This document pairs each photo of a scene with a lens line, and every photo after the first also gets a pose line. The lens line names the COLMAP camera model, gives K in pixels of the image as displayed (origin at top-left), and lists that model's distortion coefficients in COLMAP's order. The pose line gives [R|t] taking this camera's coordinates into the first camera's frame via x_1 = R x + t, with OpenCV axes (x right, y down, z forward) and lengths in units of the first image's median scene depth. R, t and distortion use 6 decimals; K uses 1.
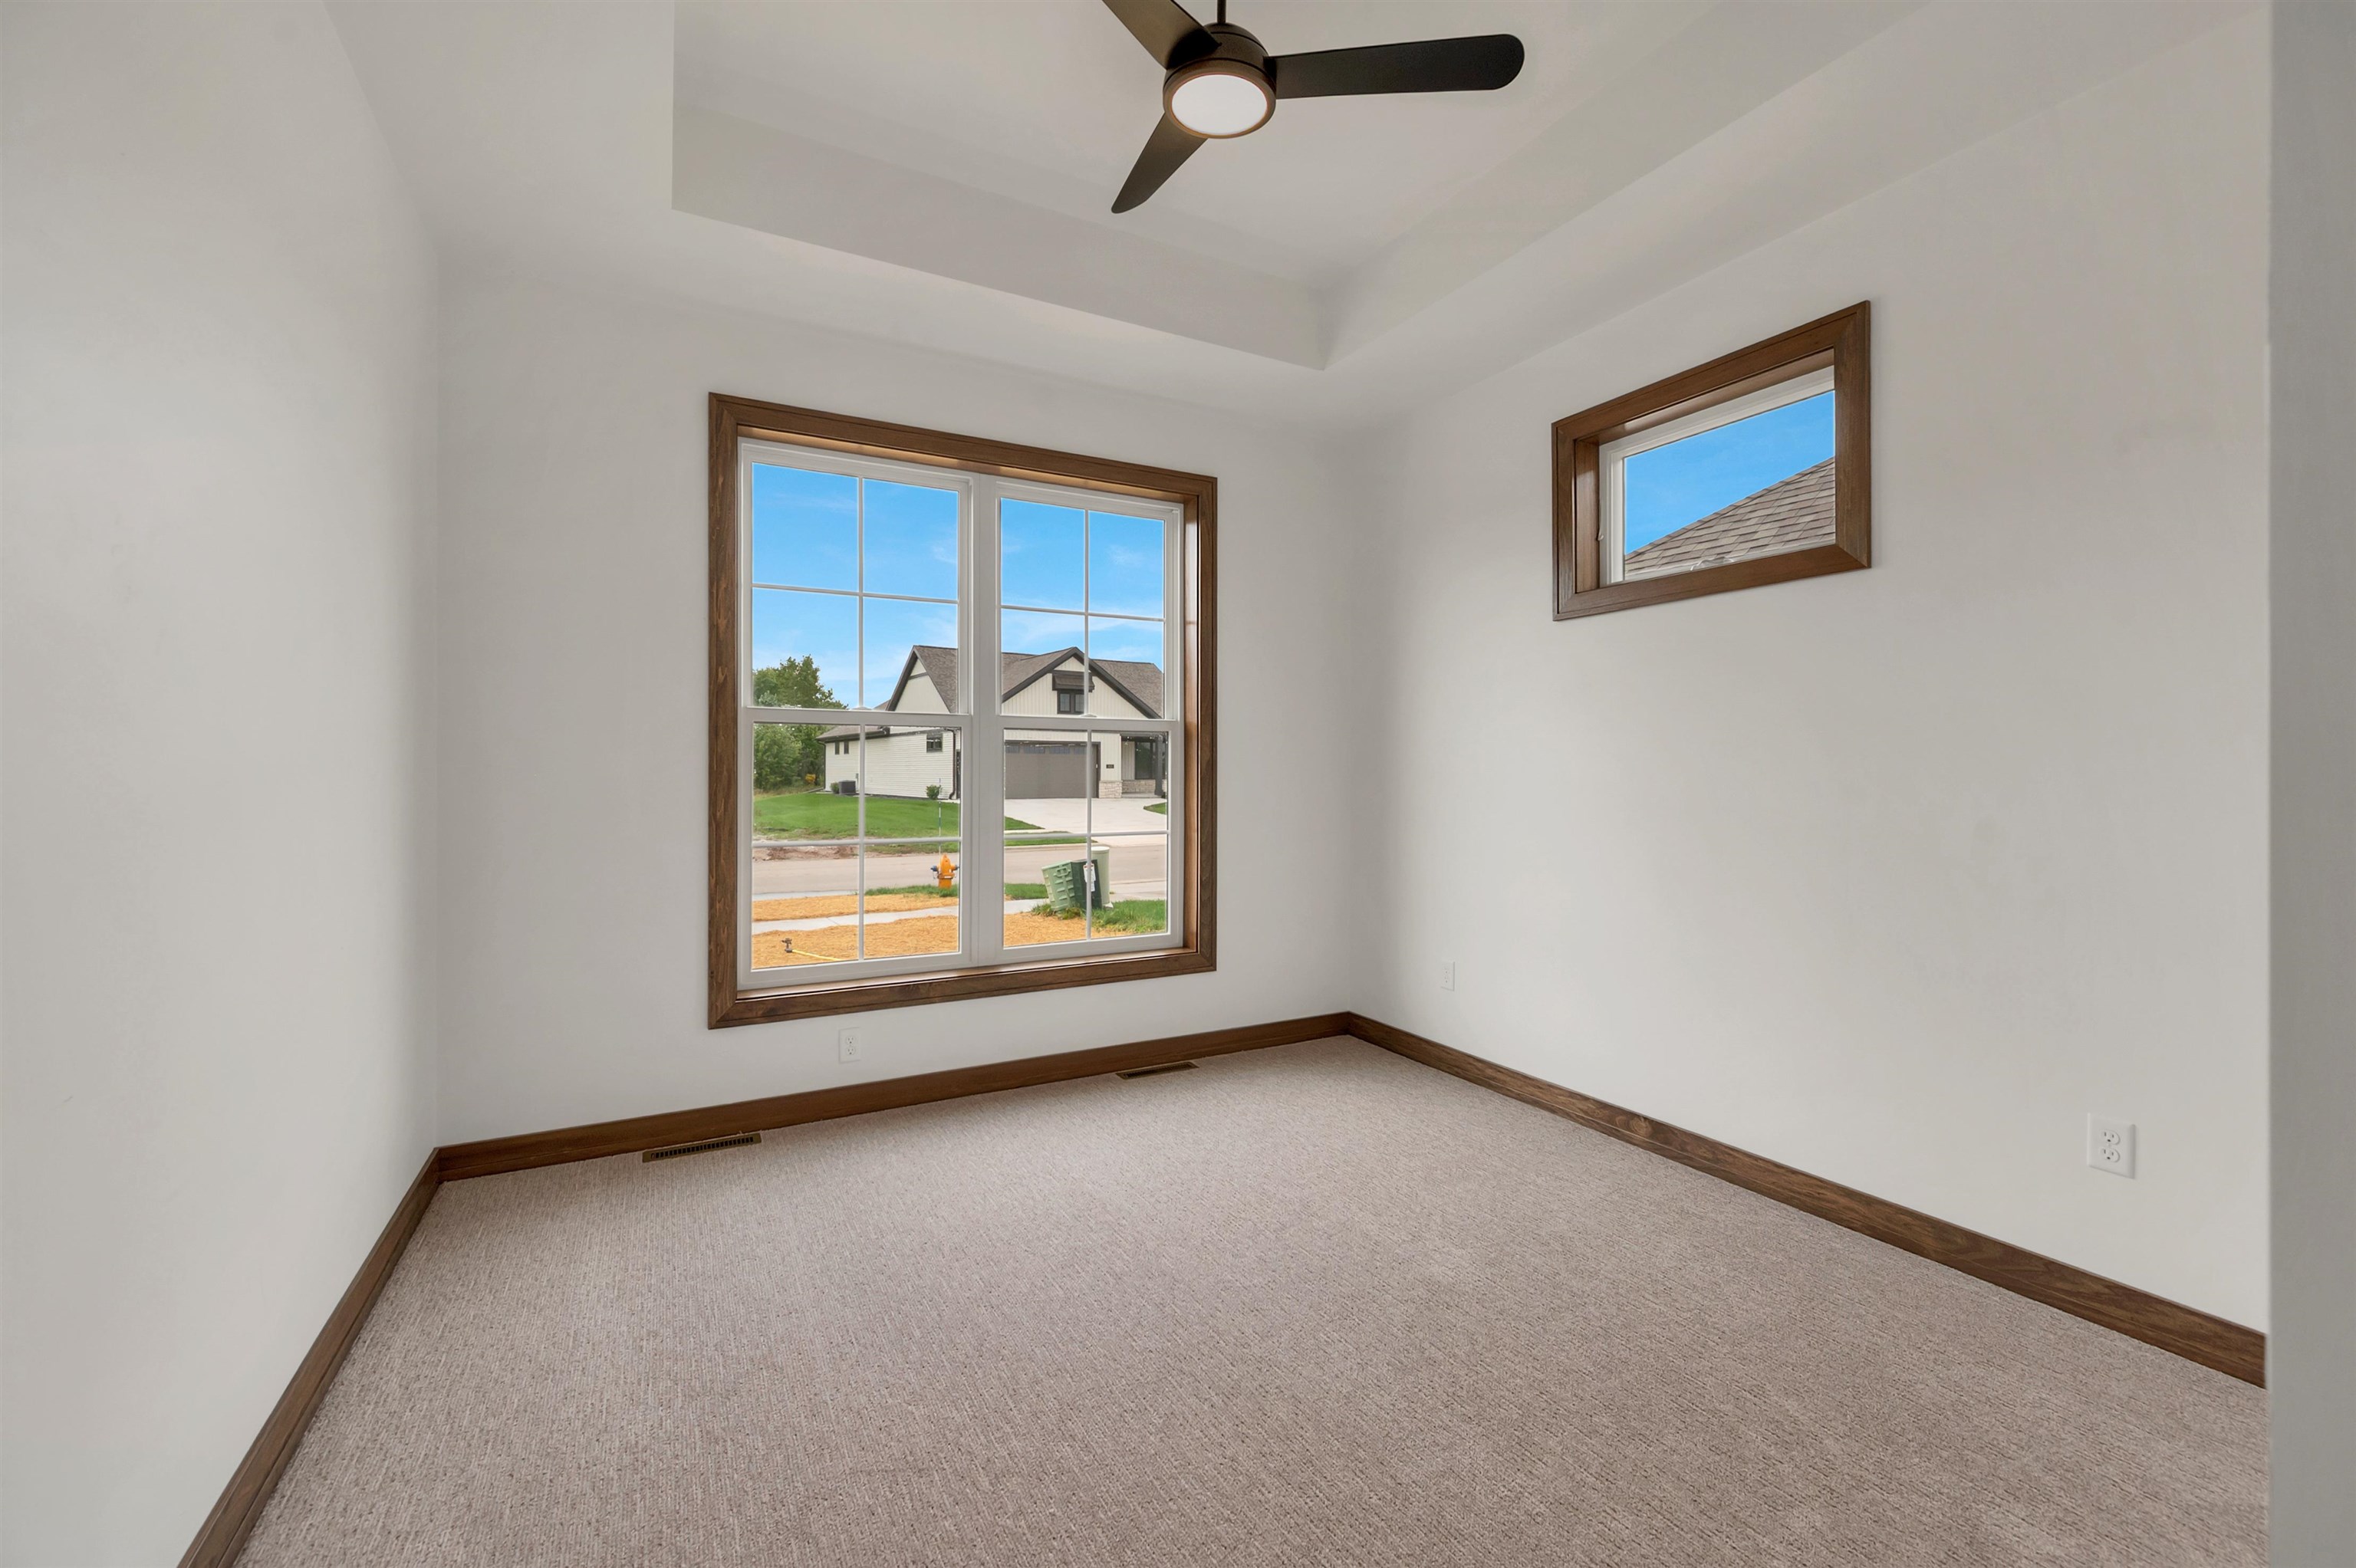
lens RADIAL K [[961.8, 0, 1225.7], [0, 961.8, 777.3], [0, 0, 1]] dist [0.014869, 0.000147]
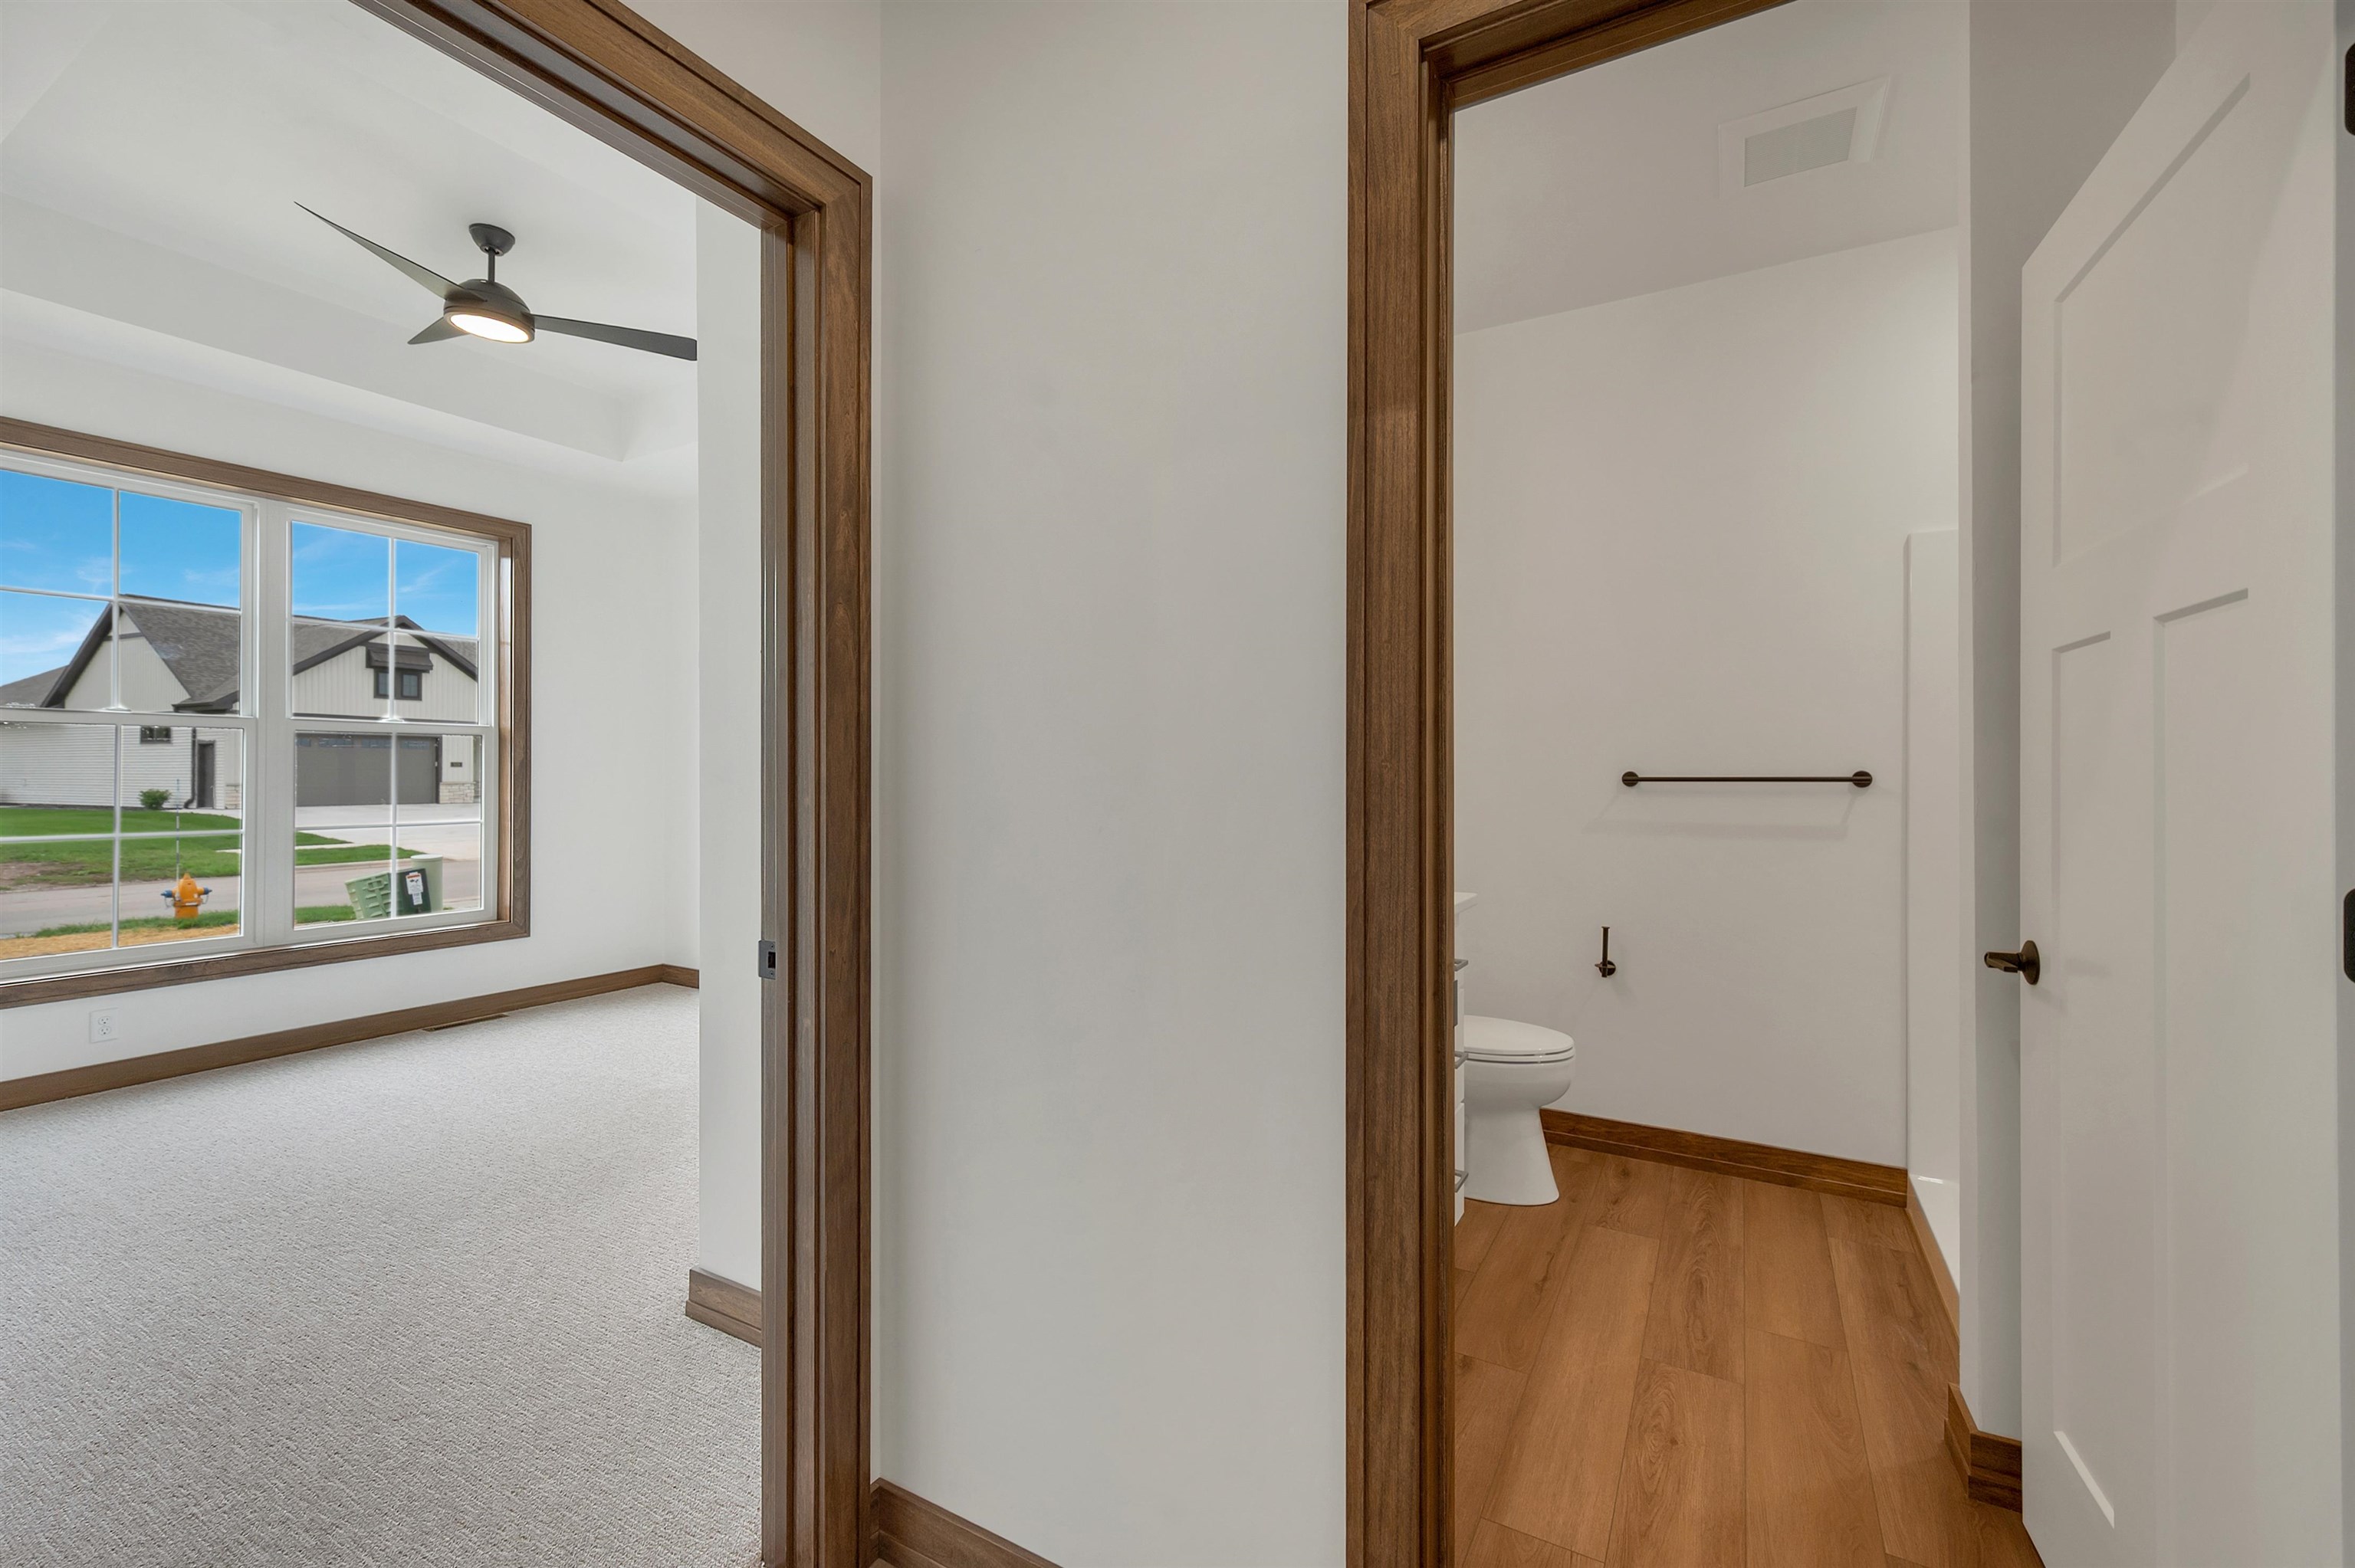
lens RADIAL K [[966.4, 0, 1181.2], [0, 966.4, 769.7], [0, 0, 1]] dist [0.000272, 0.000618]
pose [[0.866896, 0.001091, 0.498487, 0.091594], [0.002625, 0.999974, -0.006752, 0.004335], [-0.498482, 0.007162, 0.866871, -0.438026]]
